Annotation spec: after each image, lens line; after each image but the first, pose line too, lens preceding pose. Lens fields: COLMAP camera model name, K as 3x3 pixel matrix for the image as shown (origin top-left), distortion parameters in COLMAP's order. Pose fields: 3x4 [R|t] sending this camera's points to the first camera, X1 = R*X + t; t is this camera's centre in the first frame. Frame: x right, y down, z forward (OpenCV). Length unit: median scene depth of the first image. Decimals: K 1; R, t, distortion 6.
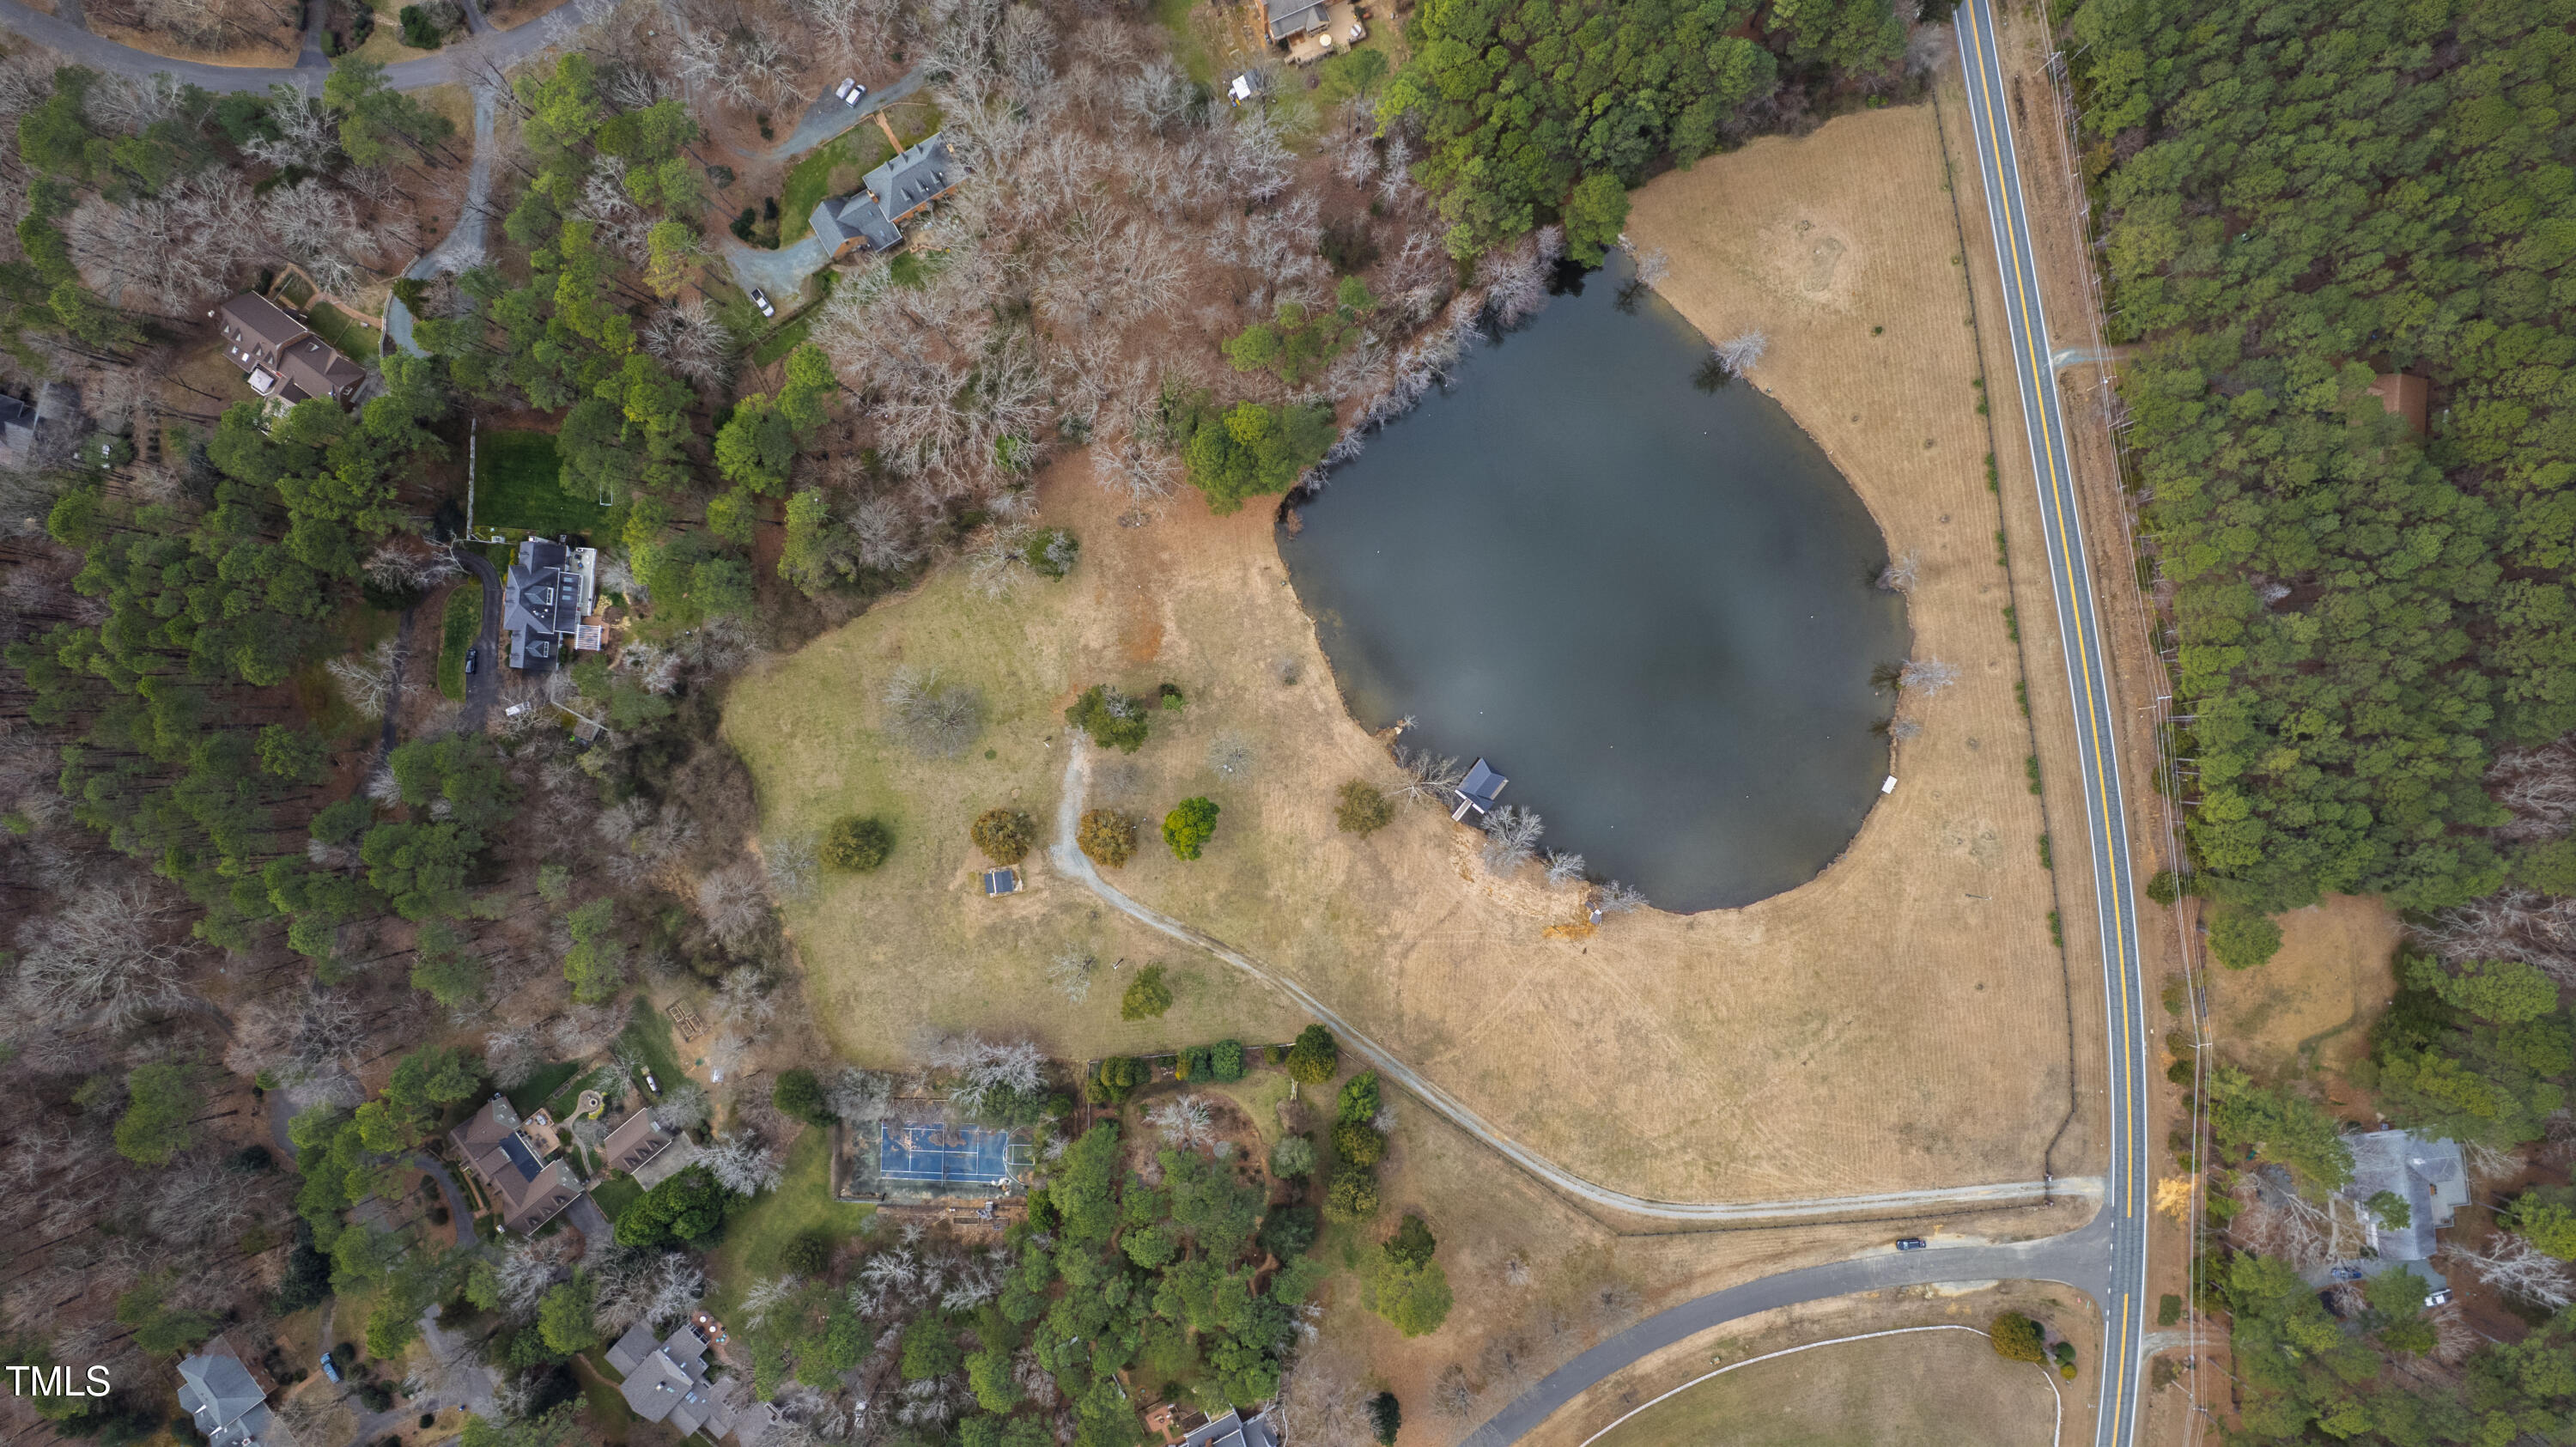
lens RADIAL K [[1656.3, 0, 1291.8], [0, 1656.3, 714.7], [0, 0, 1]] dist [-0.065668, 0.060035]
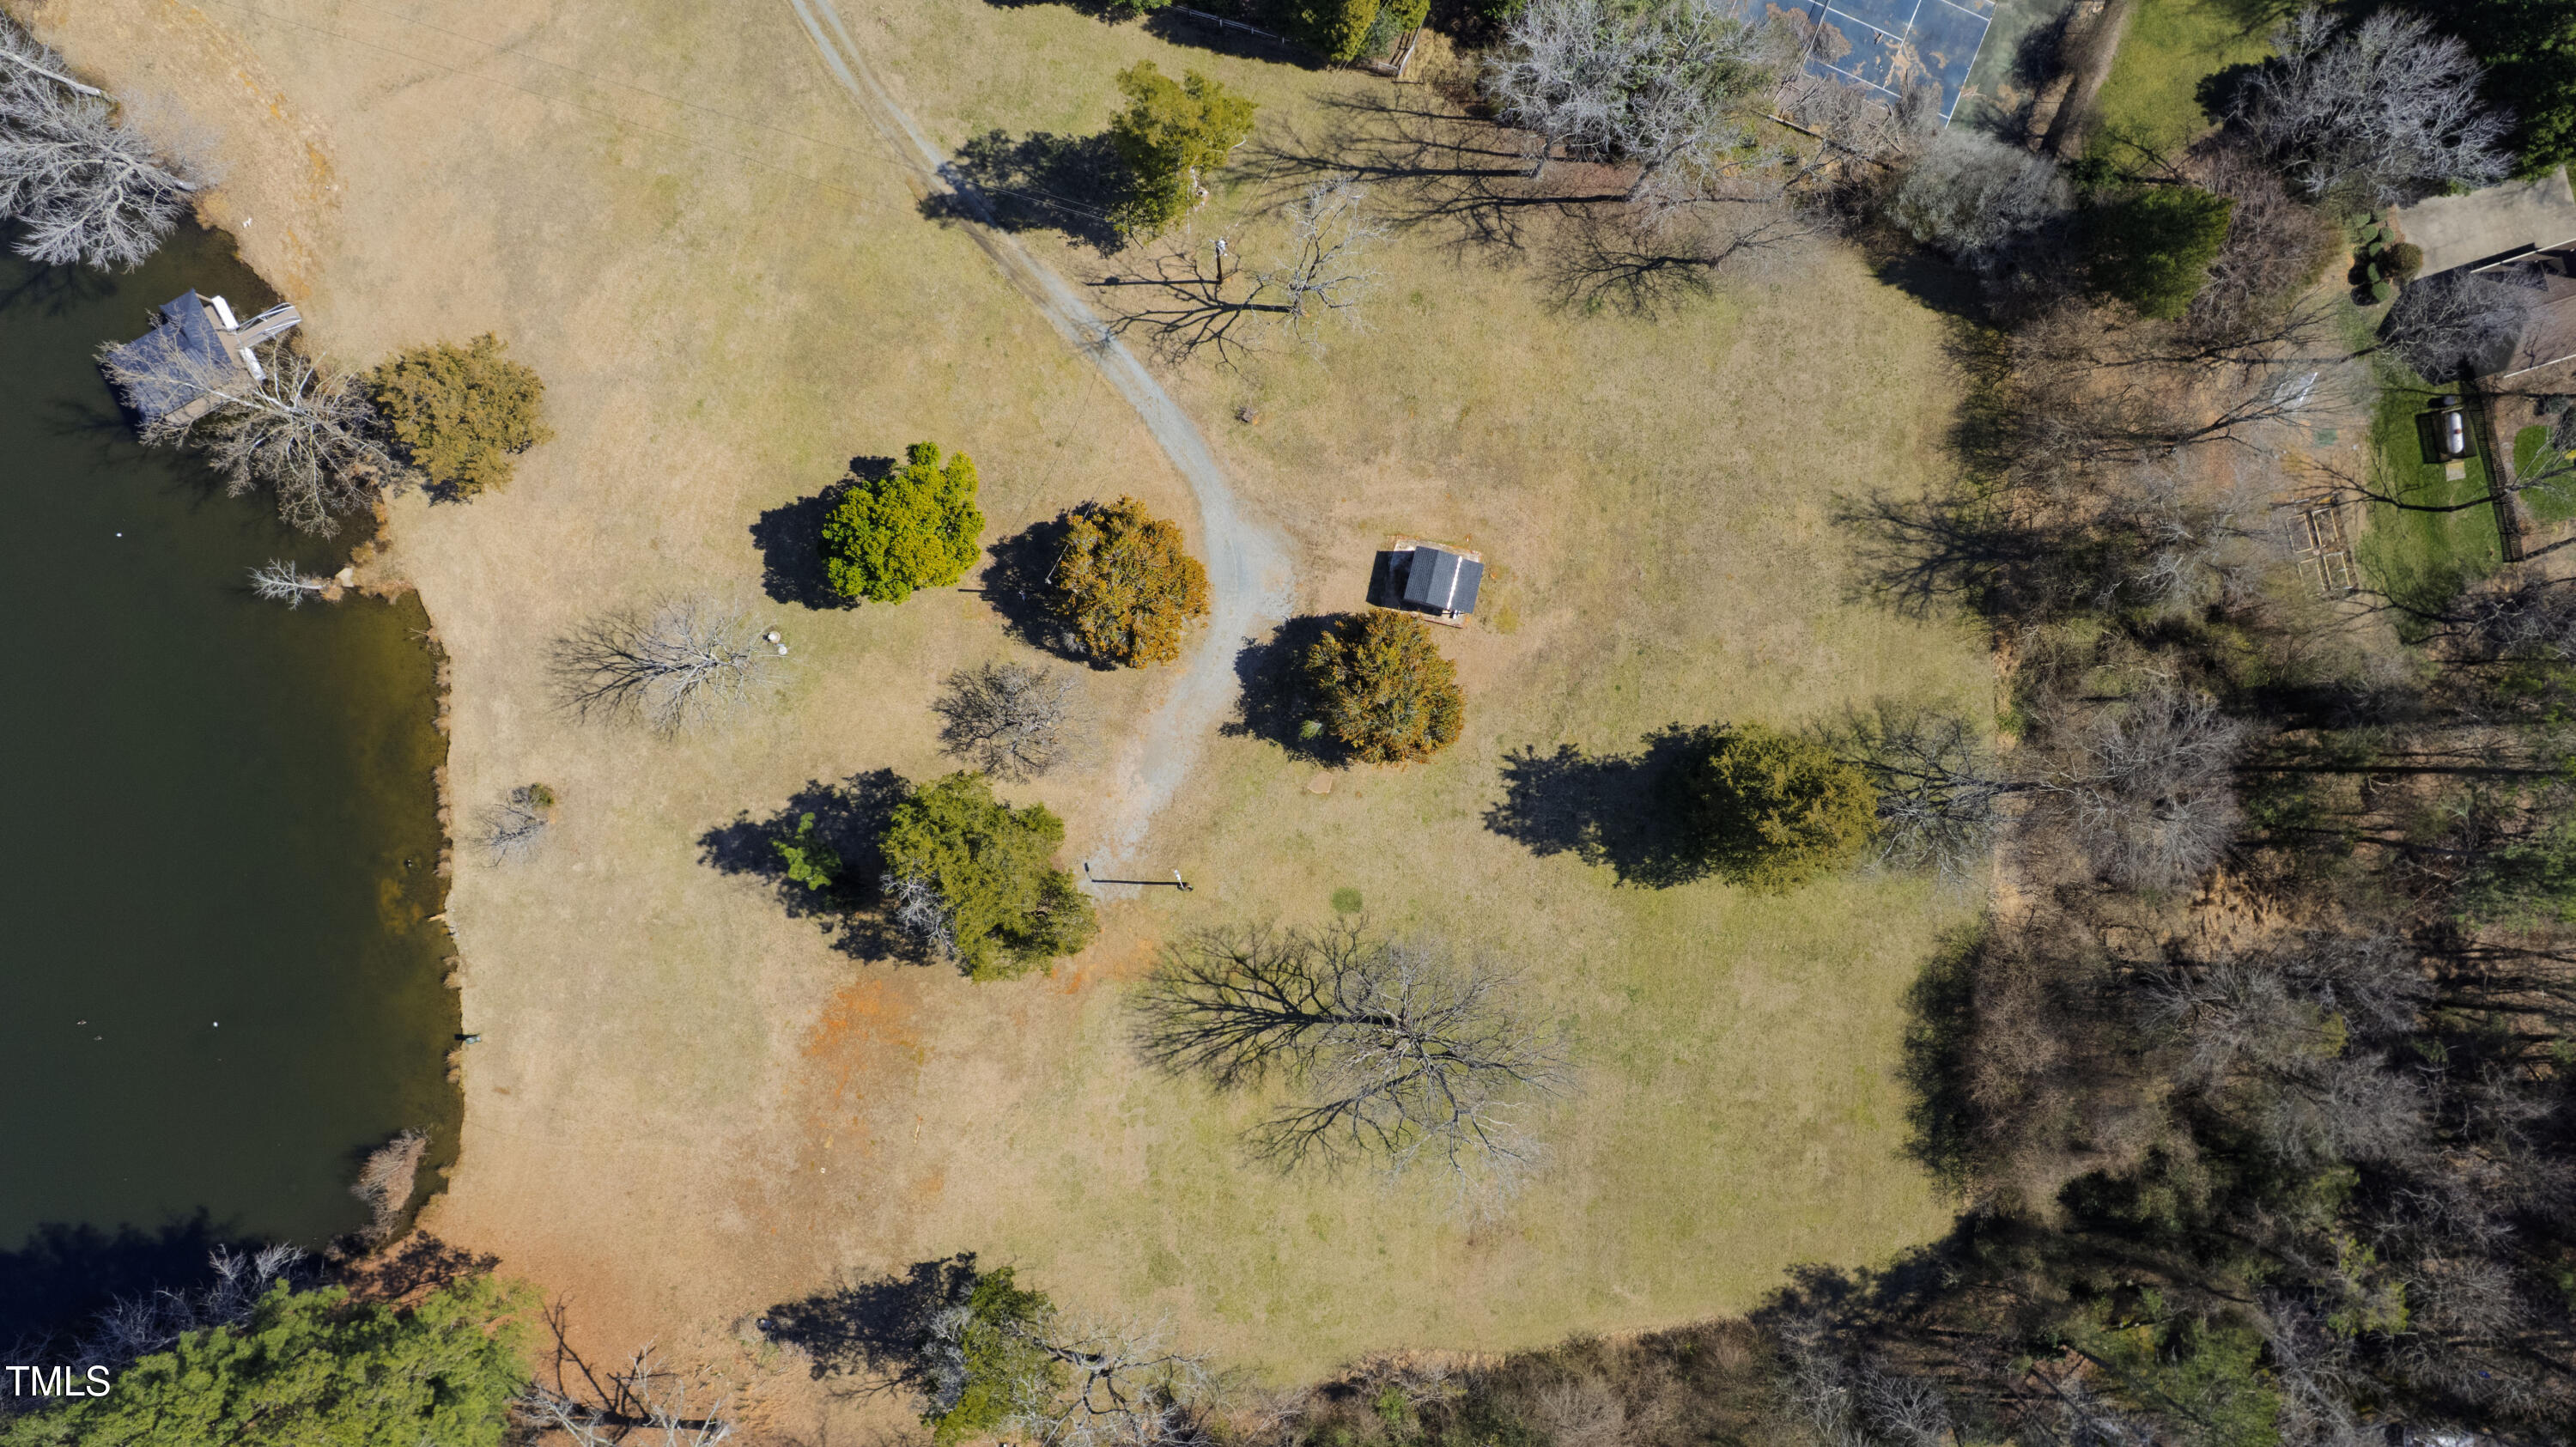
lens RADIAL K [[1656.3, 0, 1291.8], [0, 1656.3, 714.7], [0, 0, 1]] dist [-0.065668, 0.060035]
pose [[-0.932599, -0.360835, -0.007638, -0.153677], [0.360697, -0.932561, 0.015083, 0.054872], [-0.012566, 0.011311, 0.999857, 0.624453]]
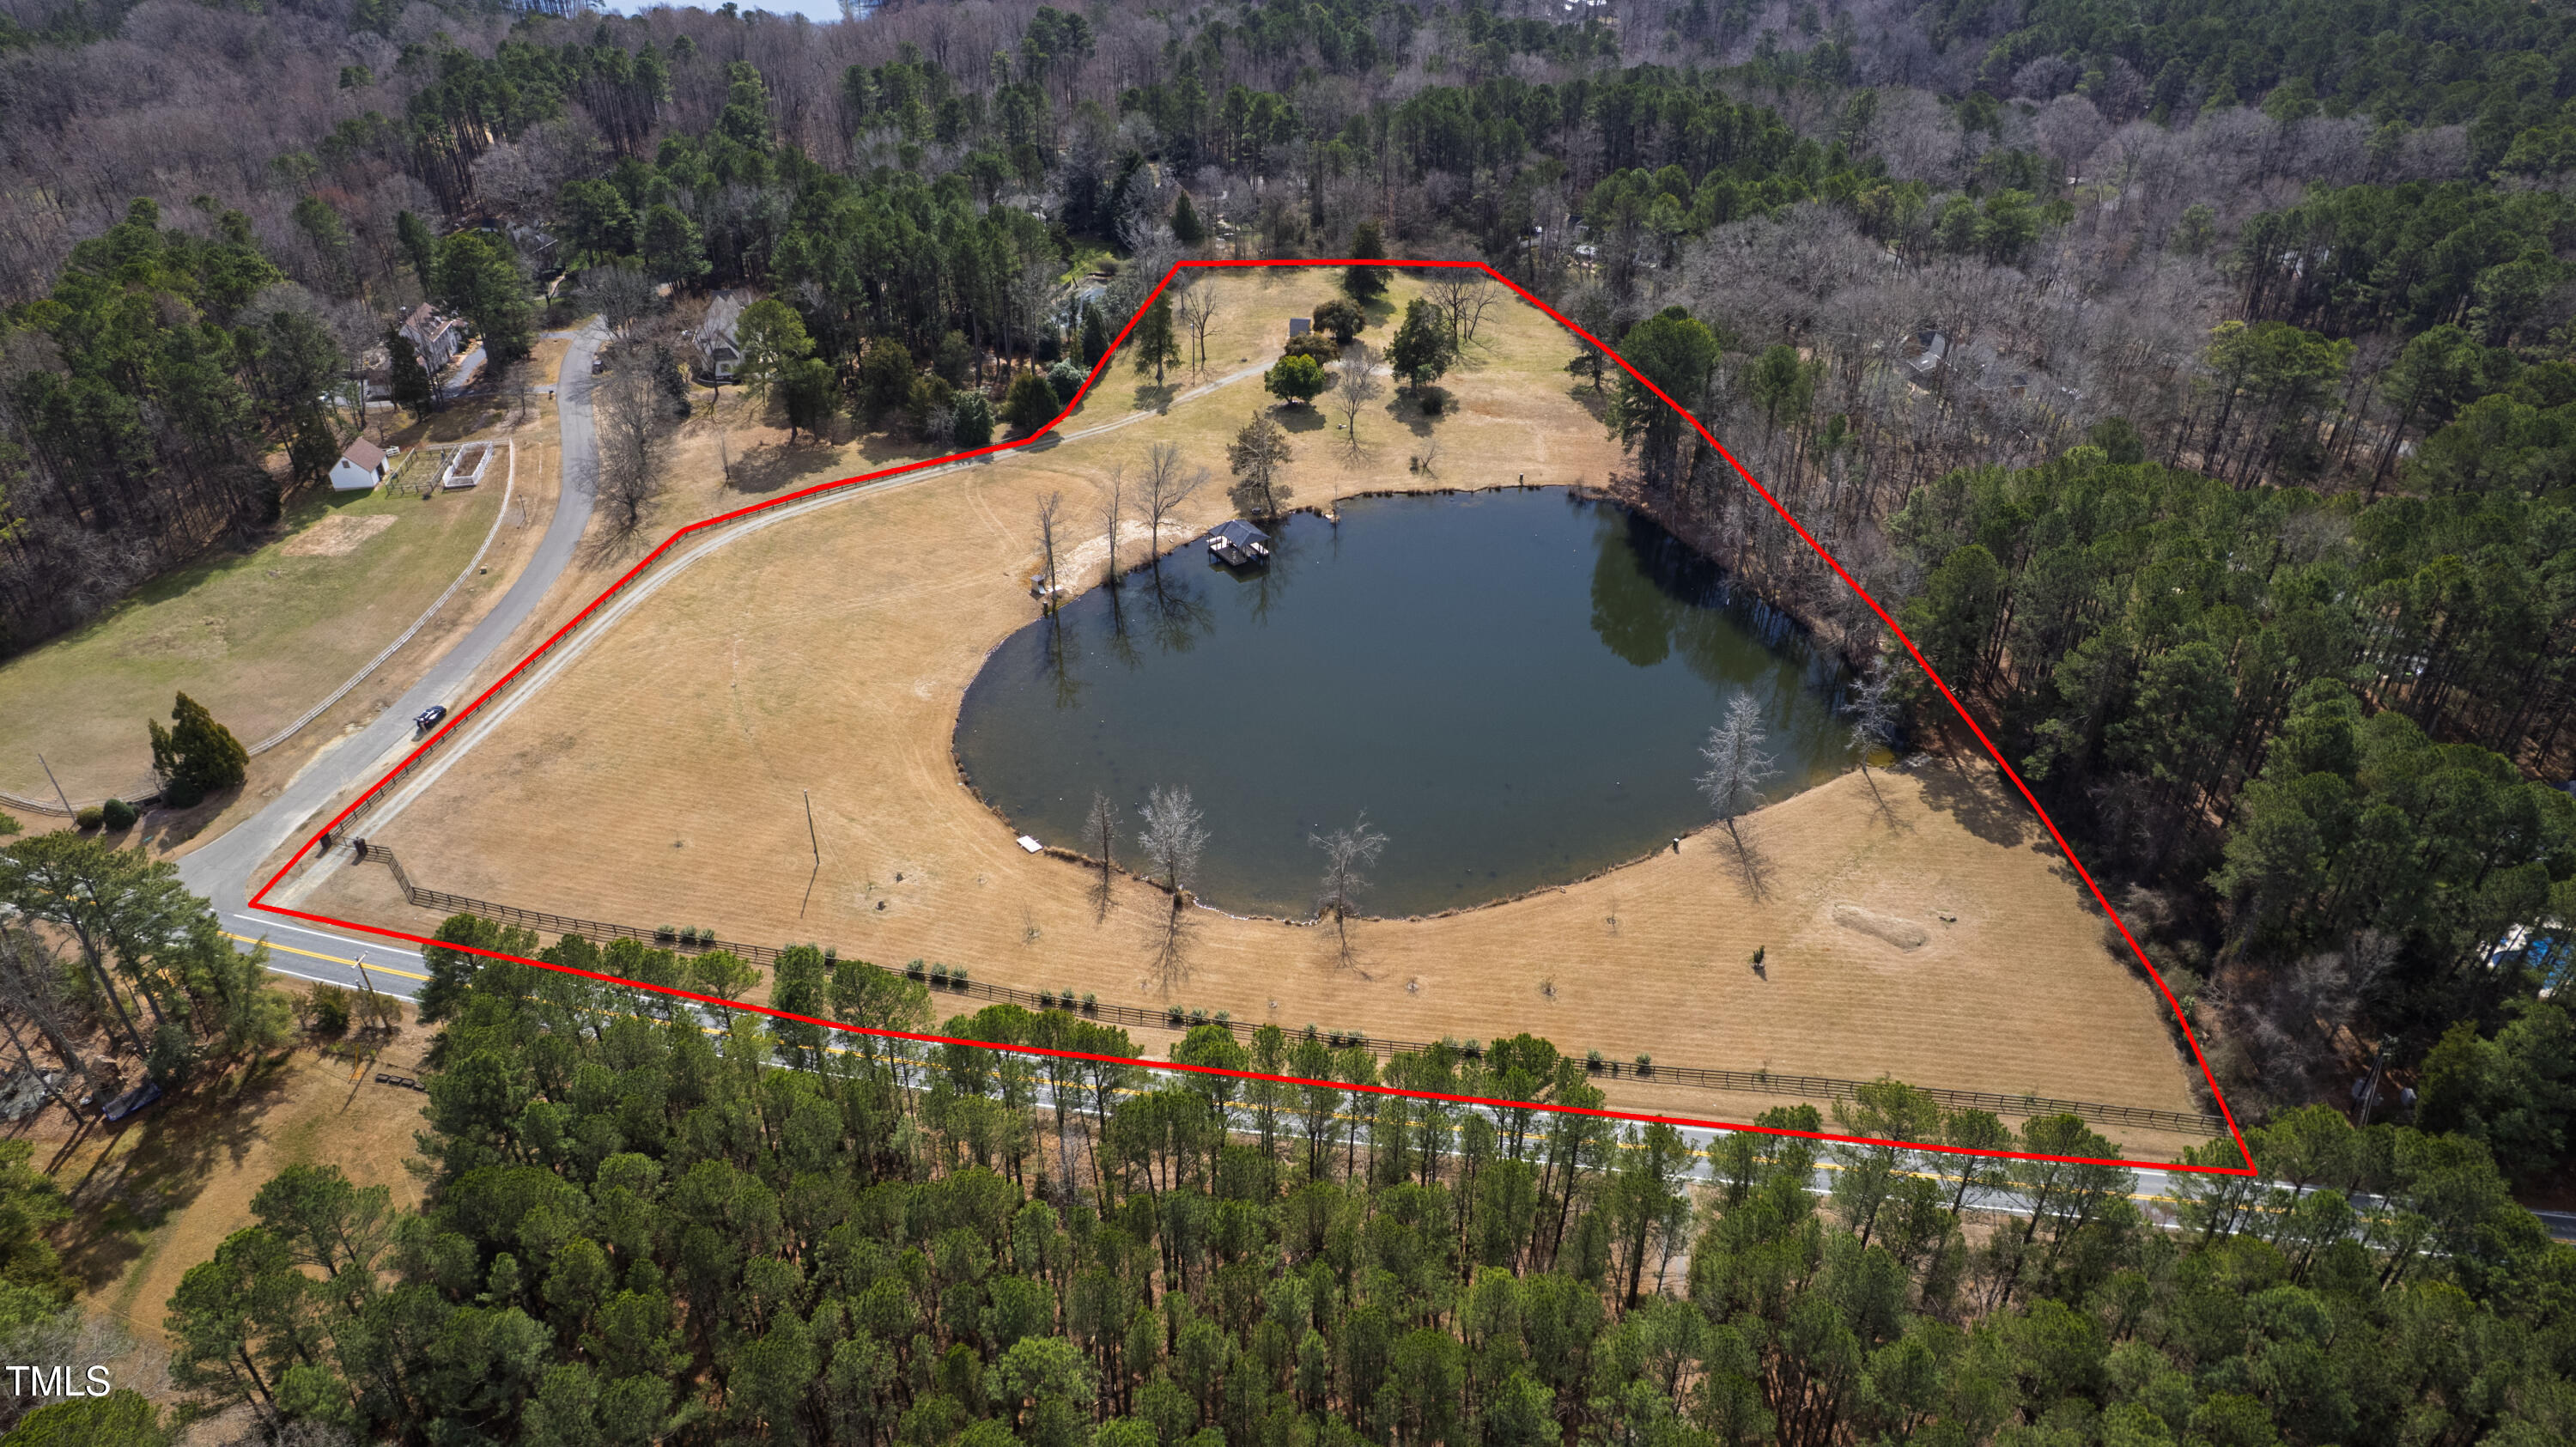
lens RADIAL K [[1656.3, 0, 1291.8], [0, 1656.3, 714.7], [0, 0, 1]] dist [-0.065668, 0.060035]
pose [[-0.301054, 0.536697, -0.788240, 0.824835], [-0.953539, -0.159548, 0.255554, -0.214136], [0.011393, 0.828553, 0.559794, 0.607617]]
